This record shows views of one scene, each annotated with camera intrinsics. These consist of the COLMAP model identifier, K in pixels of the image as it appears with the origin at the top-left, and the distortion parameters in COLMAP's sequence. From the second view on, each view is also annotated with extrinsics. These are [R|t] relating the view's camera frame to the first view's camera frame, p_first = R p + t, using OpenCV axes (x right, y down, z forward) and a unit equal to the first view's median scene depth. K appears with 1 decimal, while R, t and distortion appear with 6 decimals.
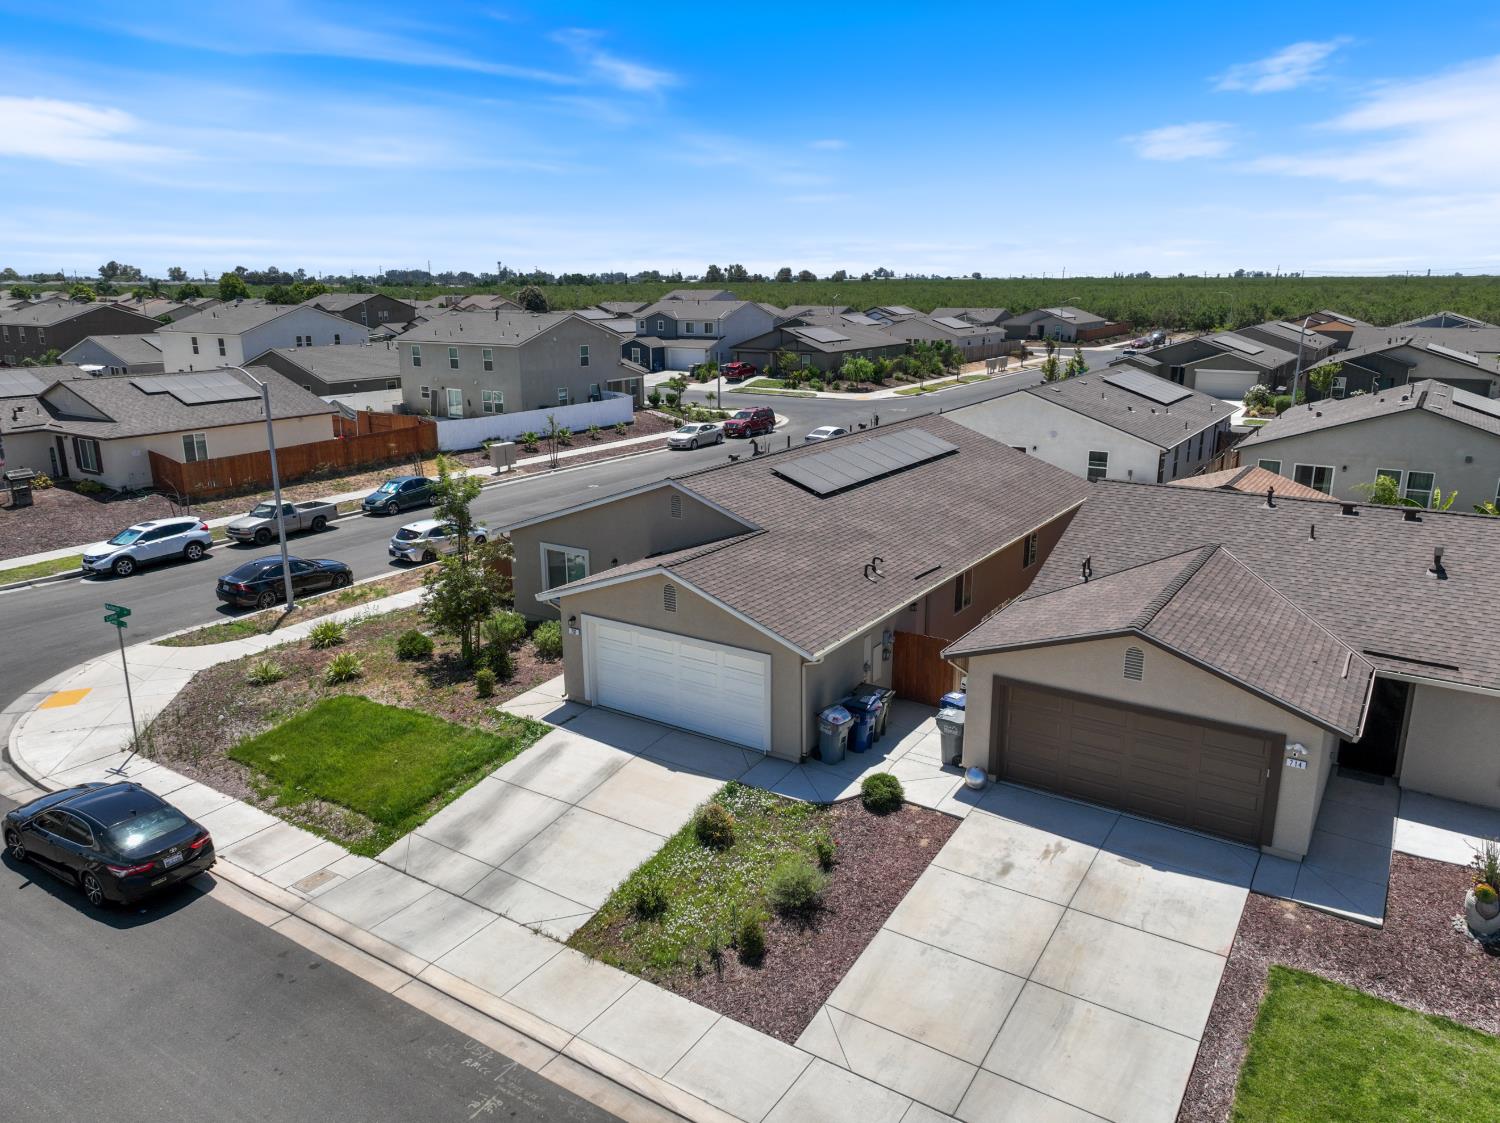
lens RADIAL K [[1054.4, 0, 753.3], [0, 1054.4, 564.3], [0, 0, 1]] dist [0.003393, 0.010056]
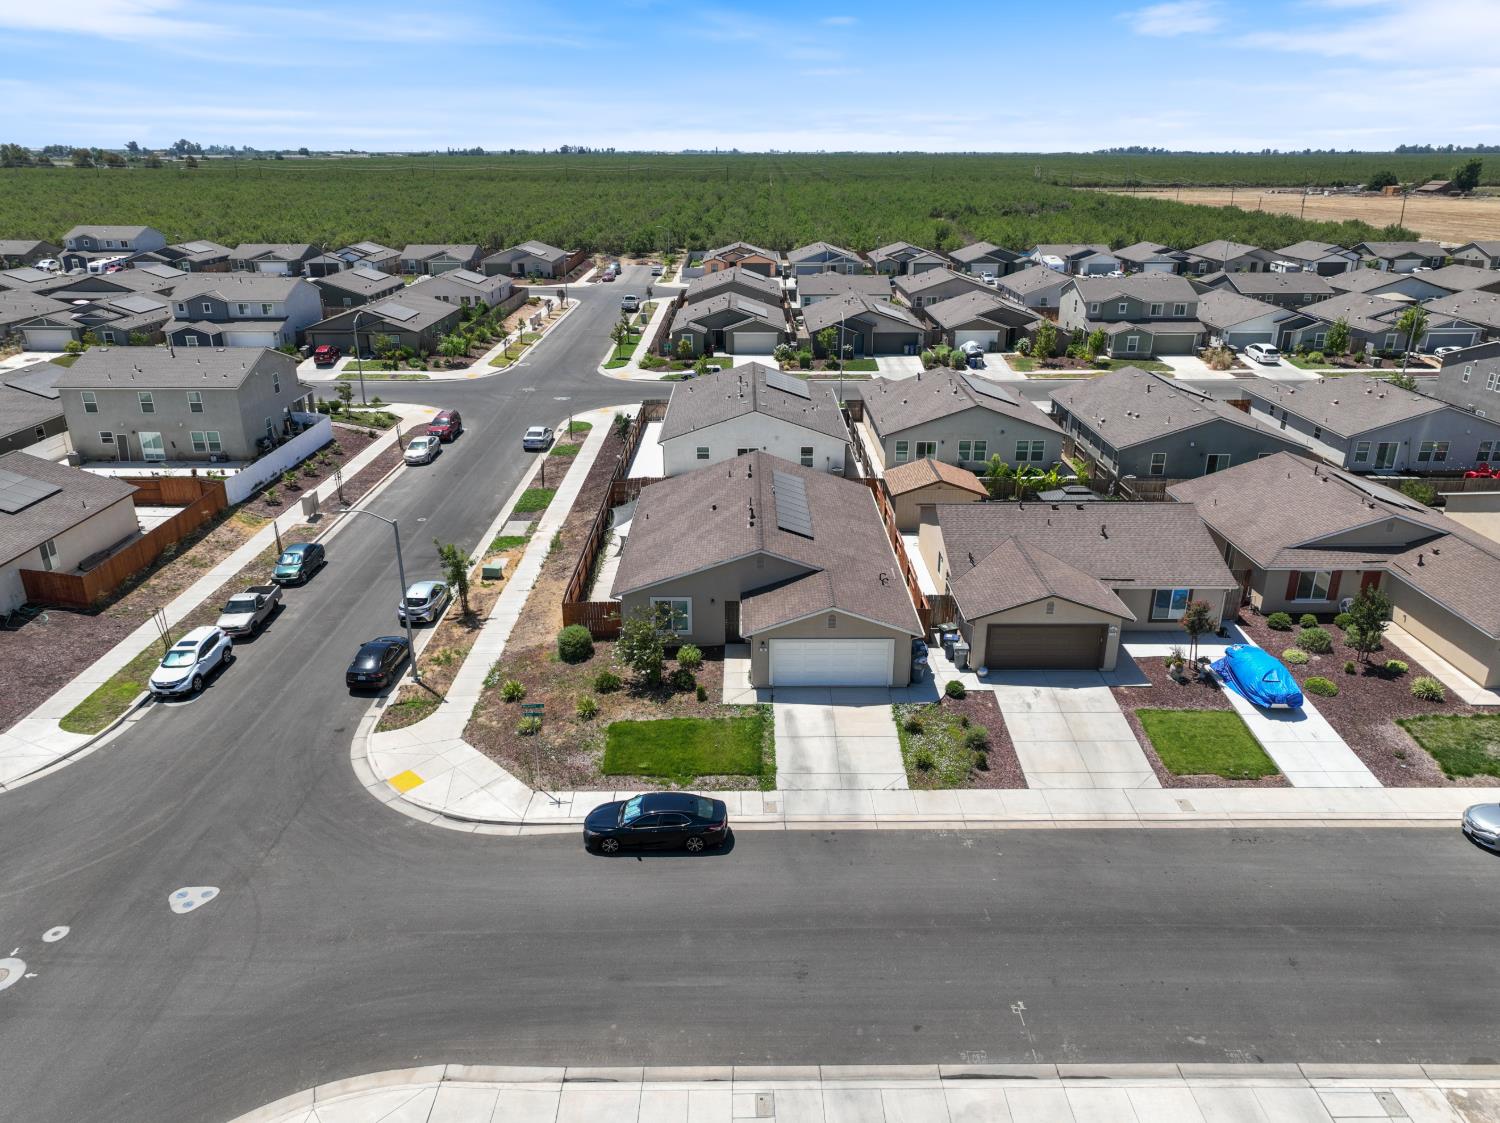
lens RADIAL K [[1054.4, 0, 754.1], [0, 1054.4, 561.2], [0, 0, 1]] dist [0.003393, 0.010056]
pose [[0.831295, -0.198080, 0.519339, -1.037490], [0.141186, 0.978950, 0.147386, -0.334057], [-0.537602, -0.049198, 0.841762, -0.462729]]
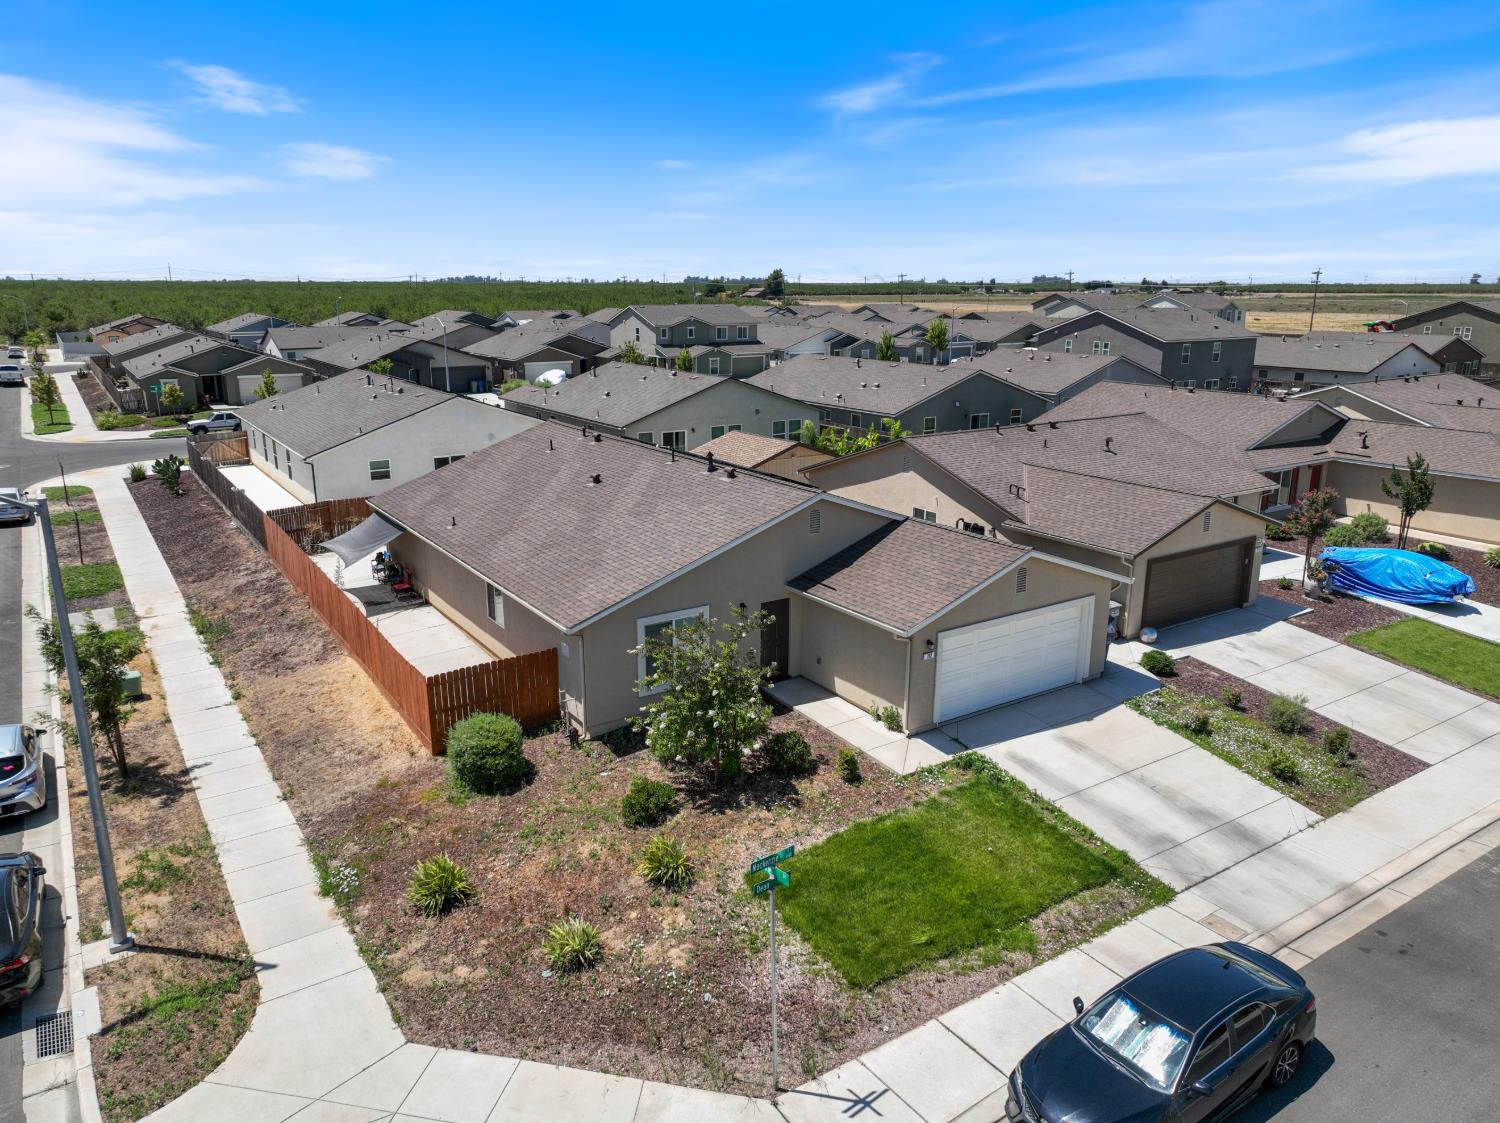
lens RADIAL K [[1054.4, 0, 752.1], [0, 1054.4, 555.3], [0, 0, 1]] dist [0.003393, 0.010056]
pose [[0.389743, -0.227488, 0.892384, -1.008816], [0.237820, 0.961004, 0.141115, -0.184750], [-0.889686, 0.157228, 0.428646, 0.698603]]
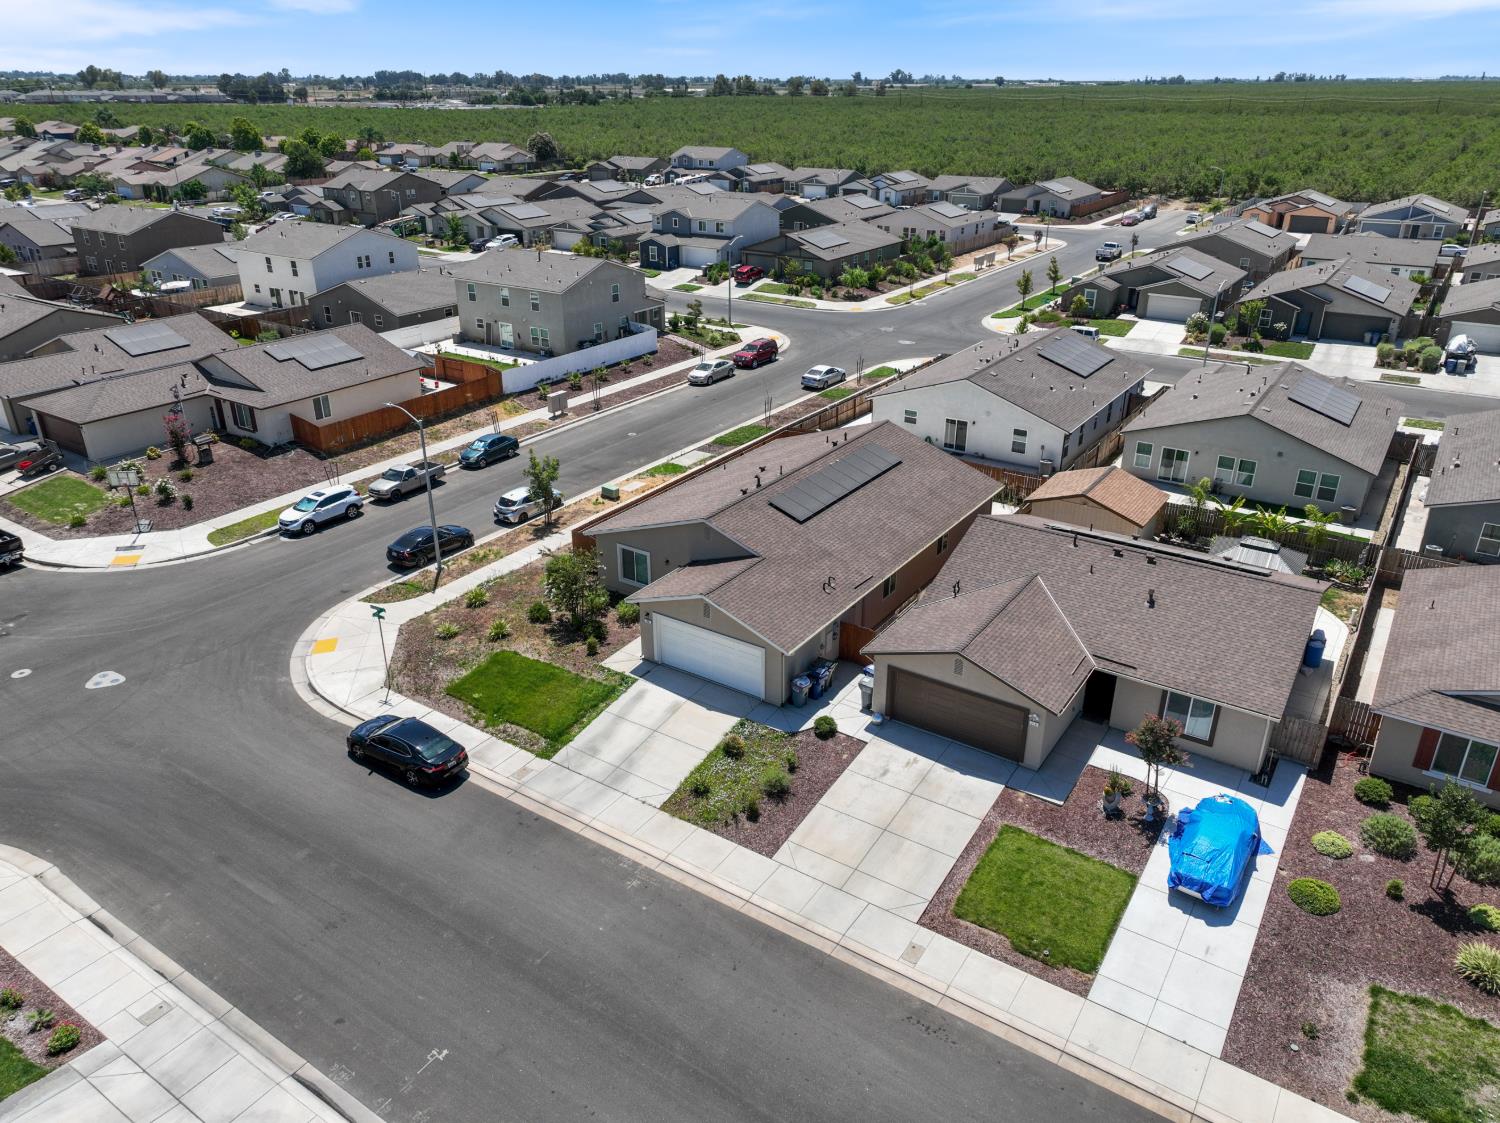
lens RADIAL K [[1054.4, 0, 753.8], [0, 1054.4, 565.4], [0, 0, 1]] dist [0.003393, 0.010056]
pose [[0.999959, 0.007491, -0.005070, 0.004914], [-0.006529, 0.985662, 0.168606, -0.294978], [0.006261, -0.168566, 0.985670, -0.605412]]
